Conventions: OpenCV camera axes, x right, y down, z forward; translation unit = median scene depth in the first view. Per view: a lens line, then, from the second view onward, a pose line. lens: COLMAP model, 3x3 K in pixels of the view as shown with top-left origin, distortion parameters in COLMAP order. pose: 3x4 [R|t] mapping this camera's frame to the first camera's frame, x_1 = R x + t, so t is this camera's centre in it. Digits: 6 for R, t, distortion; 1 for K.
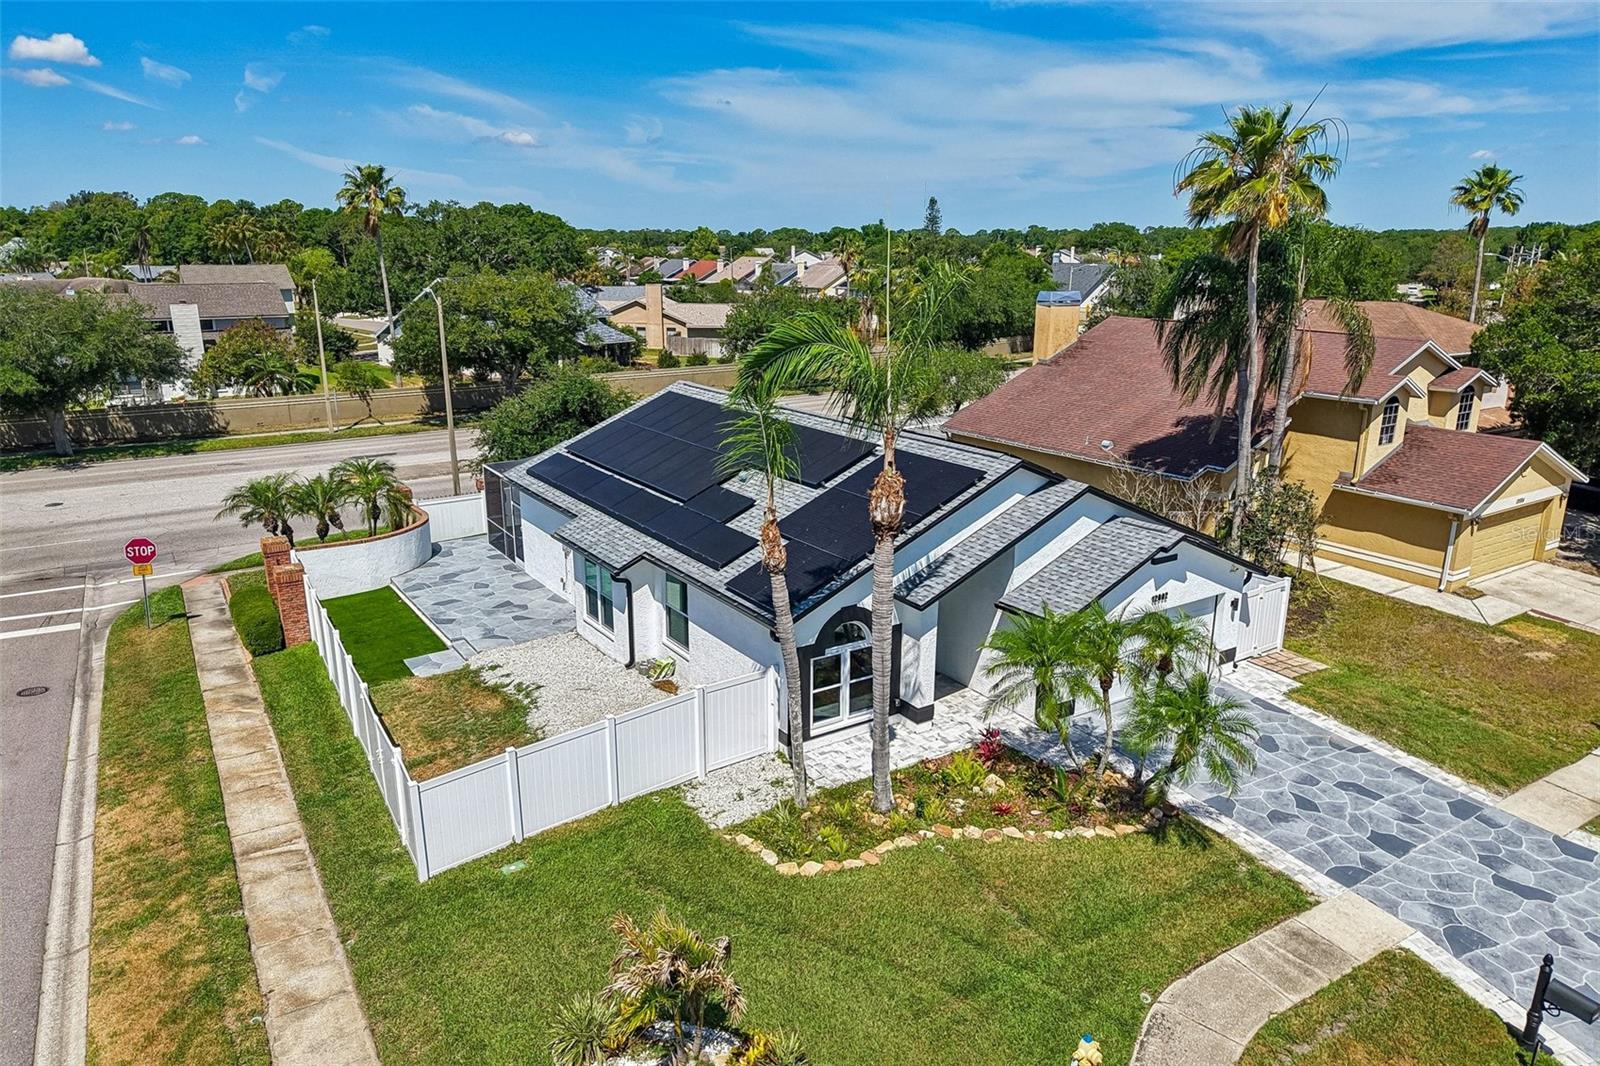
lens RADIAL K [[1070.9, 0, 800.0], [0, 1070.9, 533.0], [0, 0, 1]] dist [0.026759, -0.028690]
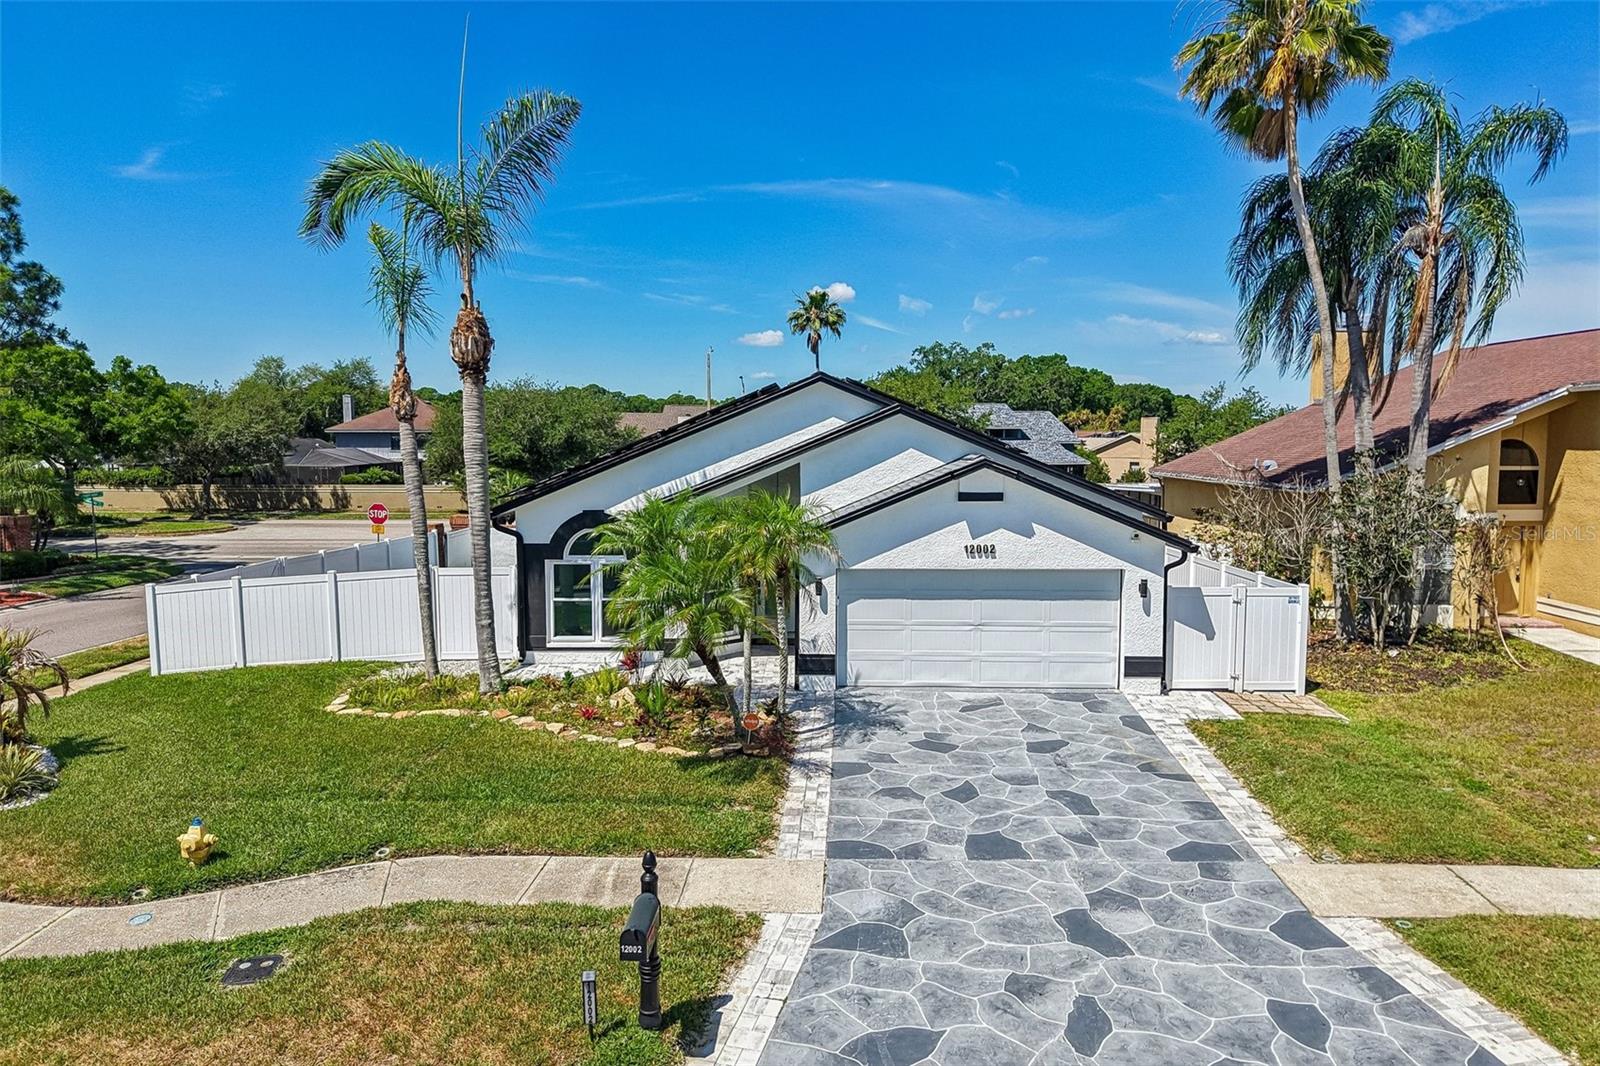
lens RADIAL K [[1070.9, 0, 800.0], [0, 1070.9, 533.0], [0, 0, 1]] dist [0.026759, -0.028690]
pose [[0.822206, 0.047141, -0.567235, 0.718250], [-0.146242, 0.980606, -0.130483, 0.180992], [0.550083, 0.190237, 0.813153, 0.331142]]
